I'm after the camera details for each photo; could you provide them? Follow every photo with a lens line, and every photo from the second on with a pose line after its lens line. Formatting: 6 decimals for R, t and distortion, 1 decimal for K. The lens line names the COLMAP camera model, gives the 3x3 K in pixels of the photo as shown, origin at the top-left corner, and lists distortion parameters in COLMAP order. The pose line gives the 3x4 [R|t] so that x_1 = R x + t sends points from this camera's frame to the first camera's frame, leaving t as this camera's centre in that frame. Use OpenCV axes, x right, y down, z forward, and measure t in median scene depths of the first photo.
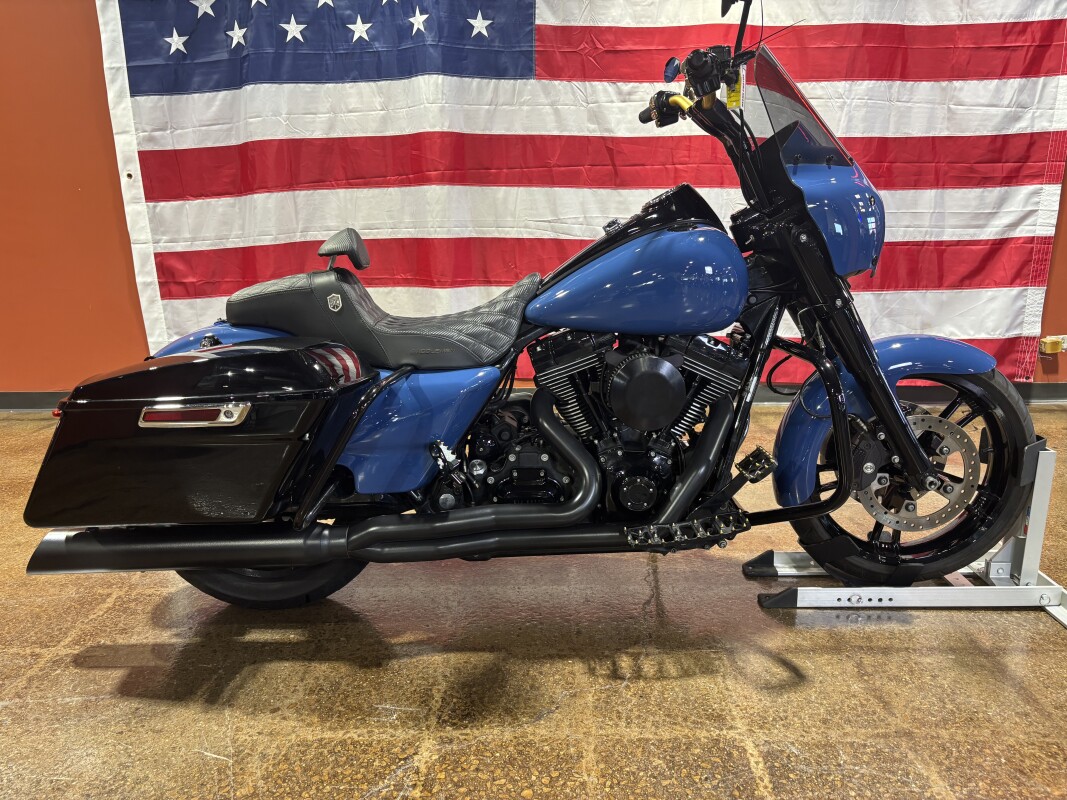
lens RADIAL K [[809.4, 0, 536.8], [0, 809.4, 403.7], [0, 0, 1]] dist [0.028772, -0.005786]
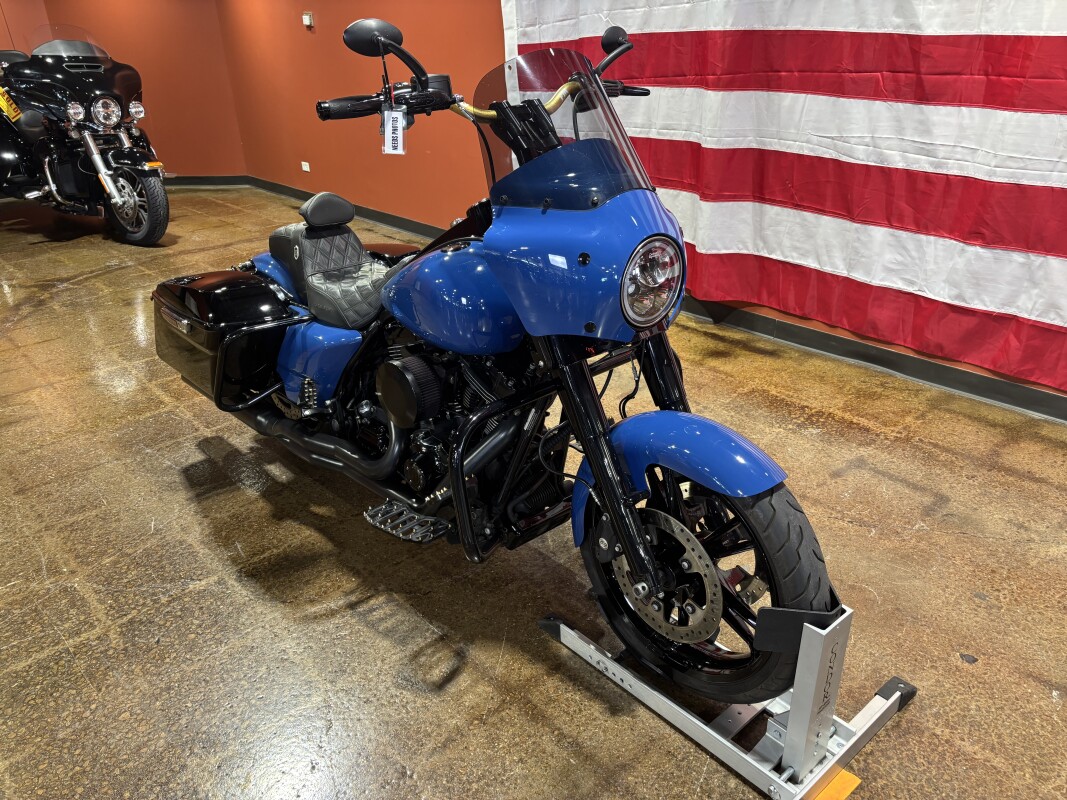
lens RADIAL K [[809.1, 0, 541.0], [0, 809.1, 396.6], [0, 0, 1]] dist [0.066983, -0.084716]
pose [[0.676848, 0.307559, -0.668793, 0.500775], [-0.156888, 0.947932, 0.277148, -0.172055], [0.719210, -0.082661, 0.689858, 0.188649]]
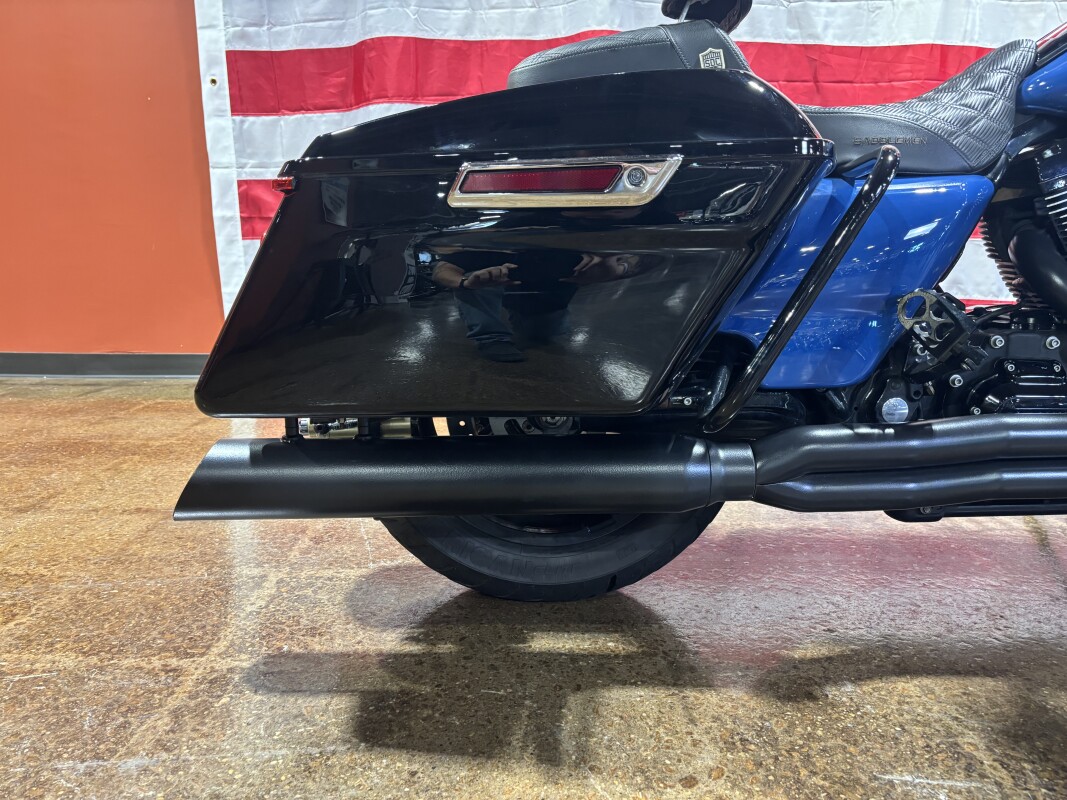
lens RADIAL K [[811.8, 0, 546.9], [0, 811.8, 395.8], [0, 0, 1]] dist [0.058405, -0.071962]
pose [[0.999685, 0.016339, 0.019041, -0.195135], [-0.015059, 0.997735, -0.065556, 0.081220], [-0.020069, 0.065249, 0.997667, 0.225940]]
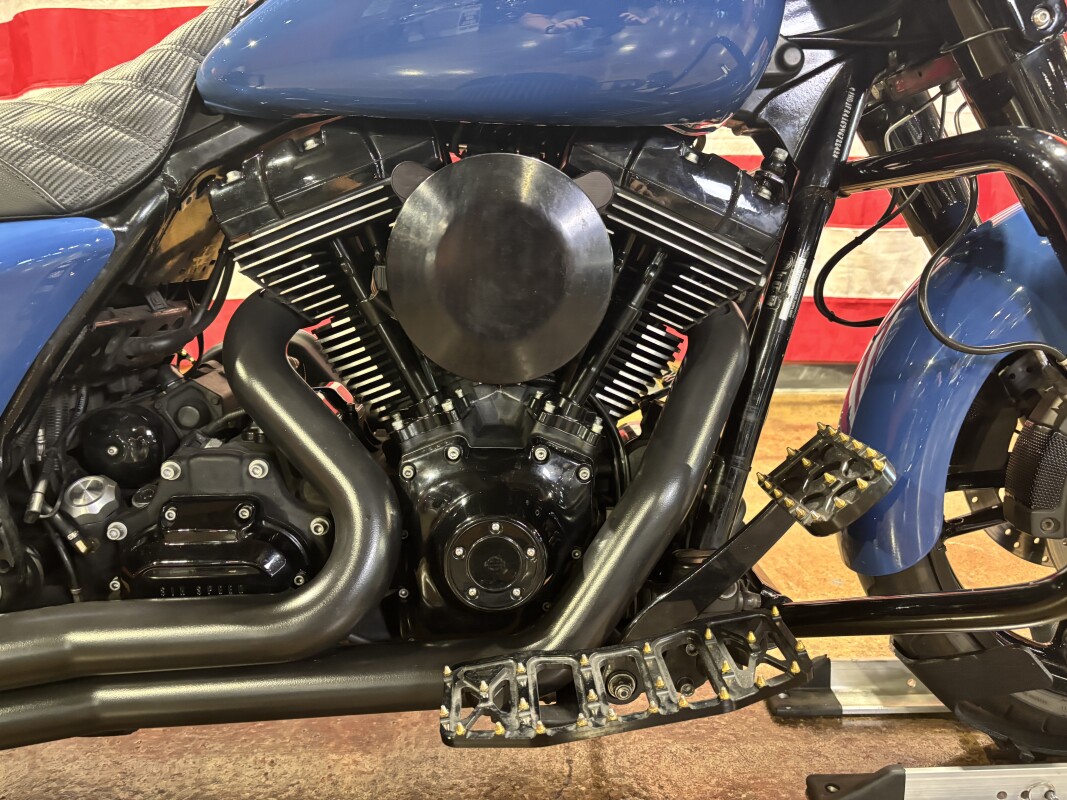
lens RADIAL K [[829.4, 0, 567.9], [0, 829.4, 398.1], [0, 0, 1]] dist [0.029483, -0.002516]
pose [[0.998717, -0.011289, 0.049357, 0.072807], [0.012449, 0.999652, -0.023247, 0.024026], [-0.049077, 0.023831, 0.998511, 0.324993]]
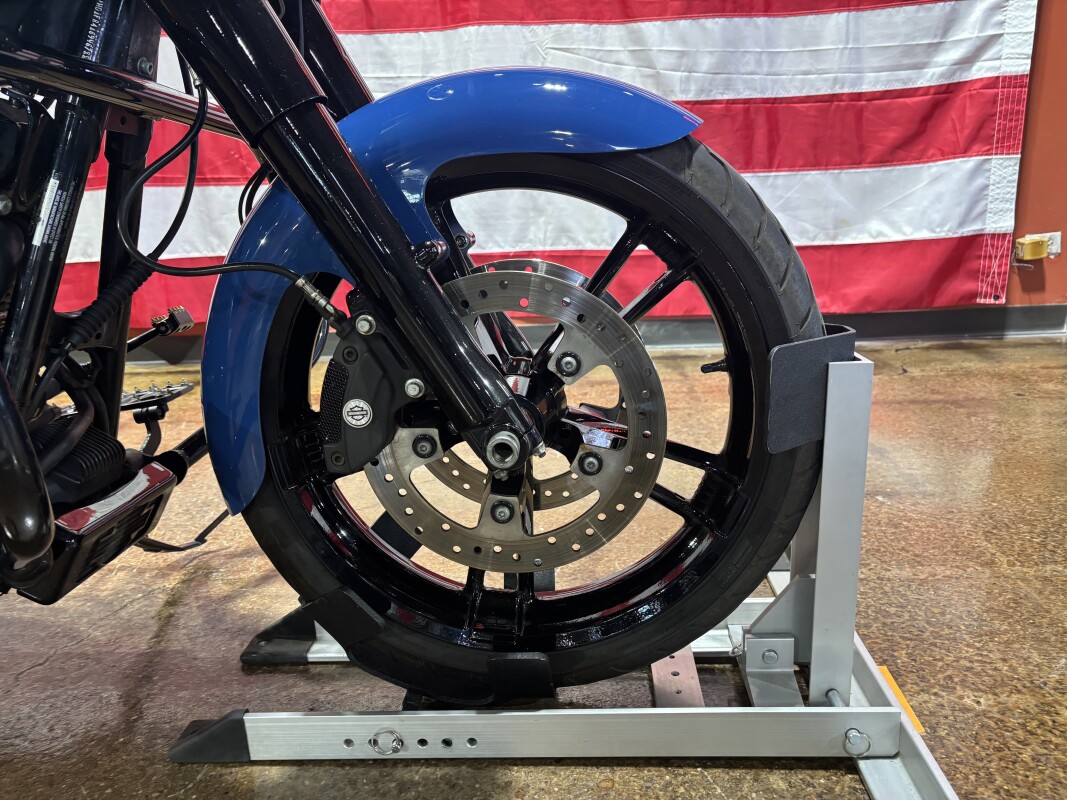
lens RADIAL K [[811.5, 0, 528.7], [0, 811.5, 399.9], [0, 0, 1]] dist [0.020242, -0.005439]
pose [[0.998397, -0.021304, -0.052446, 0.278443], [0.022056, 0.999661, 0.013803, 0.038310], [0.052134, -0.014938, 0.998528, 0.344871]]
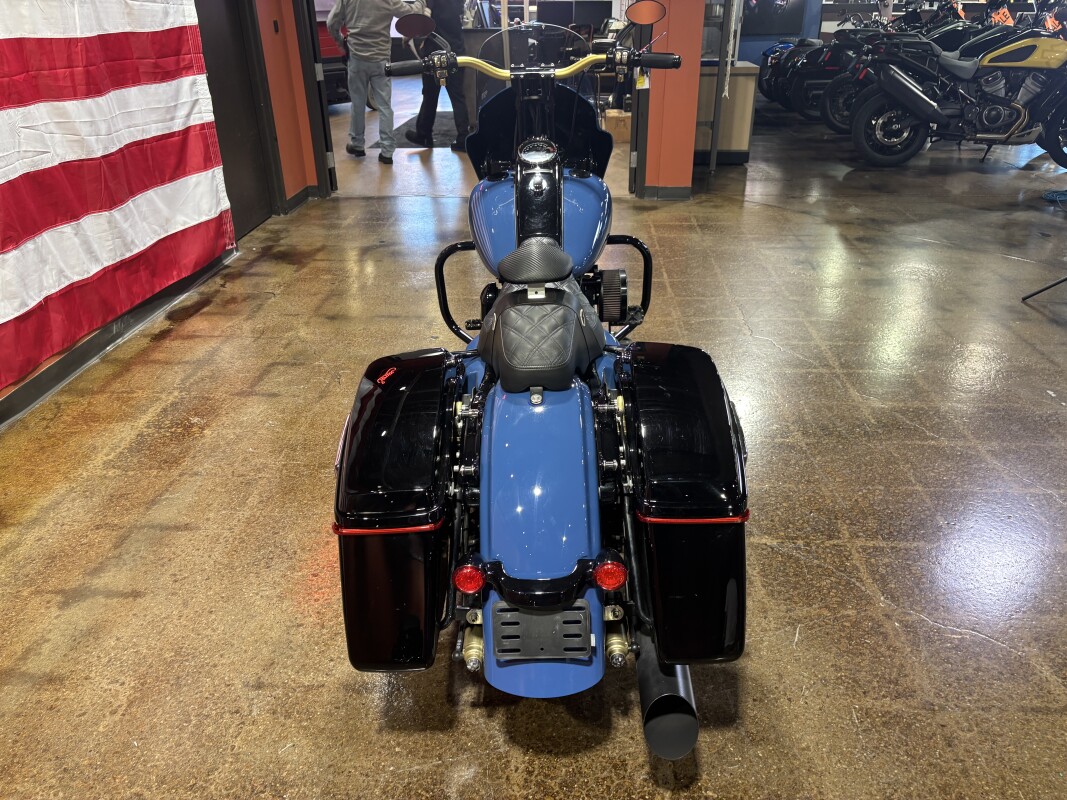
lens RADIAL K [[812.0, 0, 543.5], [0, 812.0, 404.1], [0, 0, 1]] dist [0.018758, -0.006425]
pose [[0.033696, -0.440696, 0.897024, -0.610915], [0.243597, 0.874087, 0.420277, -0.237053], [-0.969291, 0.204351, 0.136806, 0.487139]]
